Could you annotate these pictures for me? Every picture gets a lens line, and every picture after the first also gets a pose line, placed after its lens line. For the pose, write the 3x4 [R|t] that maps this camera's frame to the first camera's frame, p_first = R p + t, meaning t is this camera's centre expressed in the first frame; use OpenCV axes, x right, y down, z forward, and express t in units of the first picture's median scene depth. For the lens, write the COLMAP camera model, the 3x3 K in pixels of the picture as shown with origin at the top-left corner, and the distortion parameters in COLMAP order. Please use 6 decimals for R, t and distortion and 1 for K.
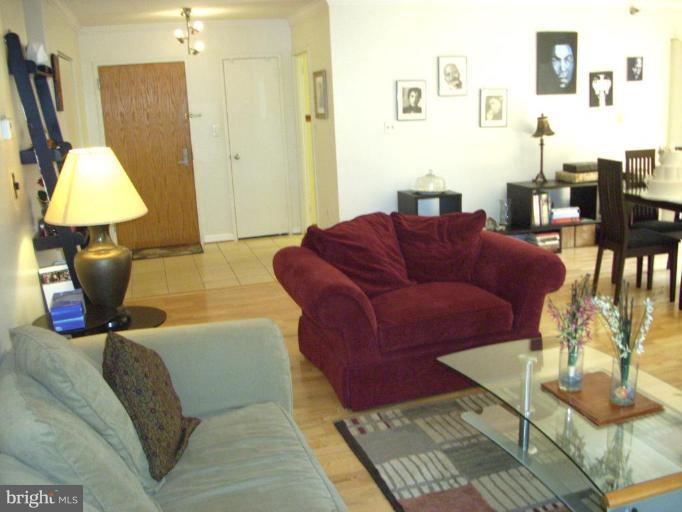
lens RADIAL K [[720.0, 0, 341.7], [0, 720.0, 254.9], [0, 0, 1]] dist [-0.090212, 0.000000]
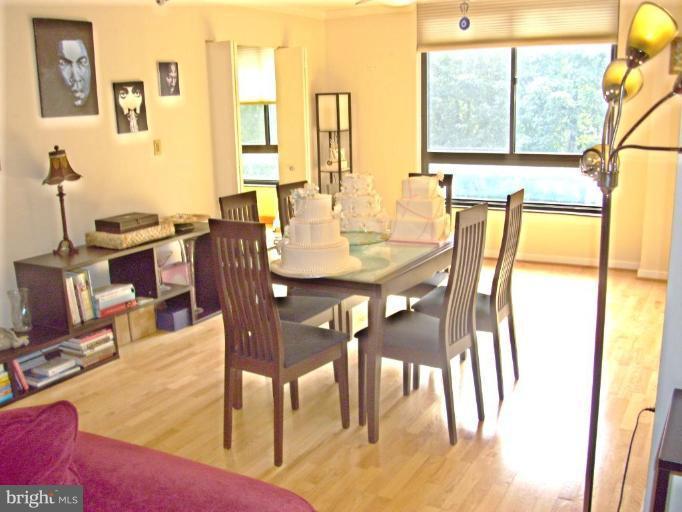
lens RADIAL K [[720.0, 0, 338.8], [0, 720.0, 256.2], [0, 0, 1]] dist [-0.090212, 0.000000]
pose [[0.744358, -0.132342, 0.654535, 0.043815], [0.158687, 0.987144, 0.019129, -0.073135], [-0.648652, 0.089627, 0.755790, 0.365909]]
